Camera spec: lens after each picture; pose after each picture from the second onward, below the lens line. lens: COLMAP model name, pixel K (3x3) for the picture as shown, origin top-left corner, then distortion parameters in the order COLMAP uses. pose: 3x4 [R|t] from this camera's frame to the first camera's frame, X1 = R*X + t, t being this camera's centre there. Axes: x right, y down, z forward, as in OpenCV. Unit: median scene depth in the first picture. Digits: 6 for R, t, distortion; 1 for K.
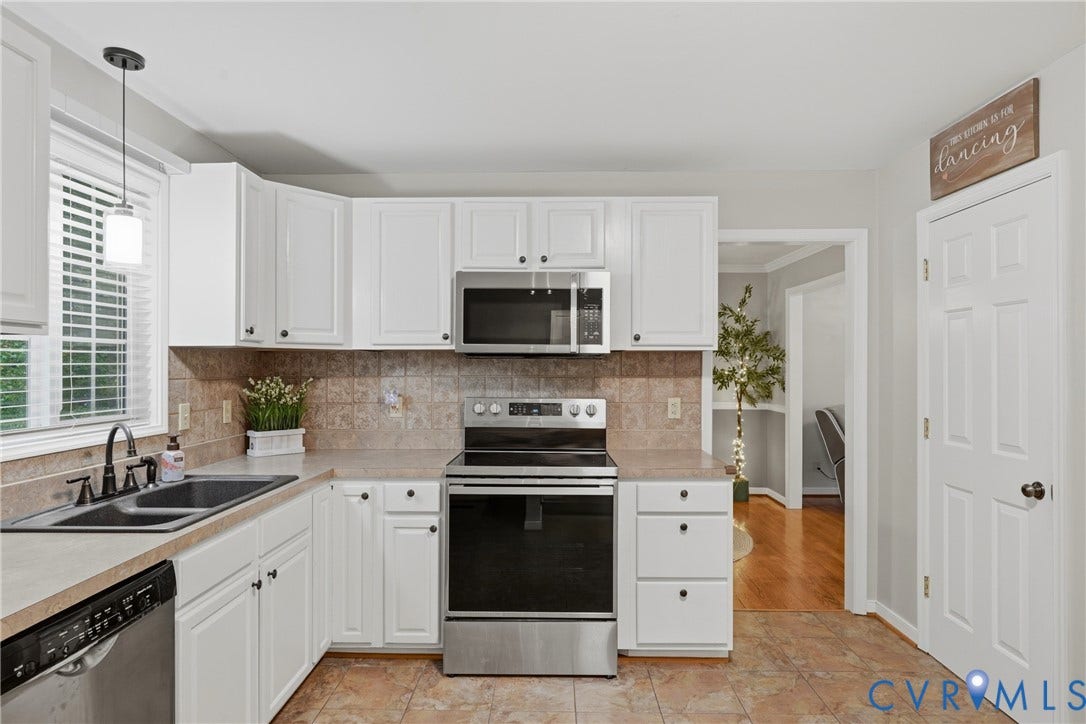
lens RADIAL K [[605.5, 0, 543.0], [0, 605.5, 362.0], [0, 0, 1]] dist [-0.002829, 0.000341]
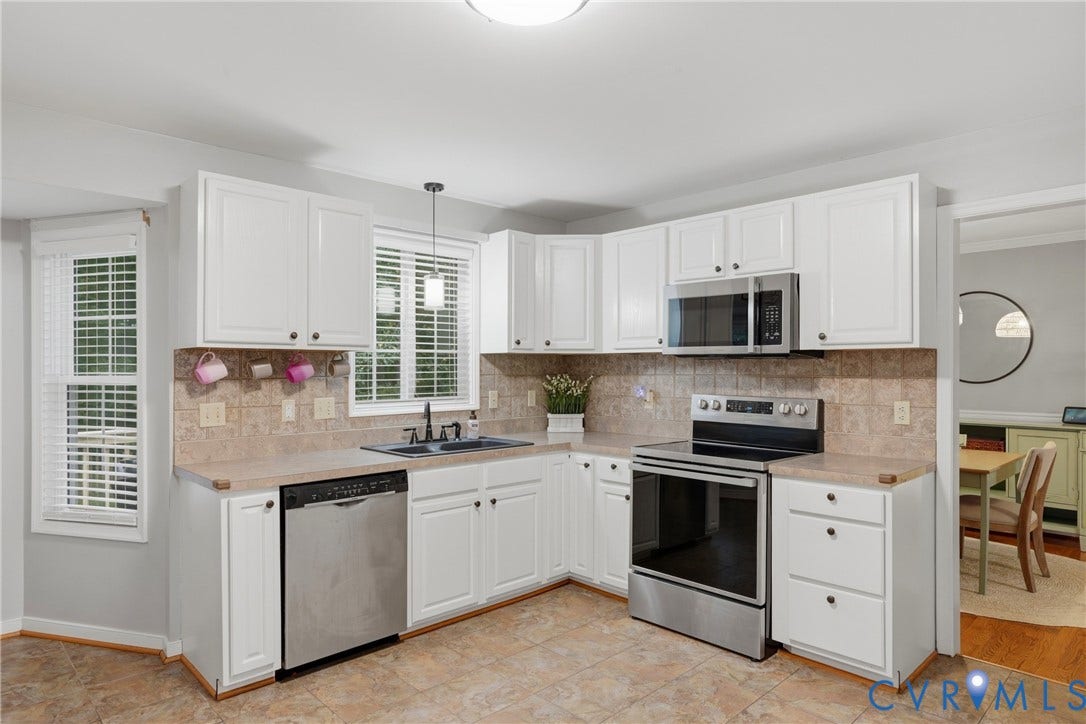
lens RADIAL K [[640.8, 0, 543.0], [0, 640.8, 362.0], [0, 0, 1]] dist [0.002526, 0.000313]
pose [[0.707566, -0.006594, -0.706617, 0.585528], [0.006056, 0.999976, -0.003268, 0.001470], [0.706622, -0.001967, 0.707589, -0.048160]]
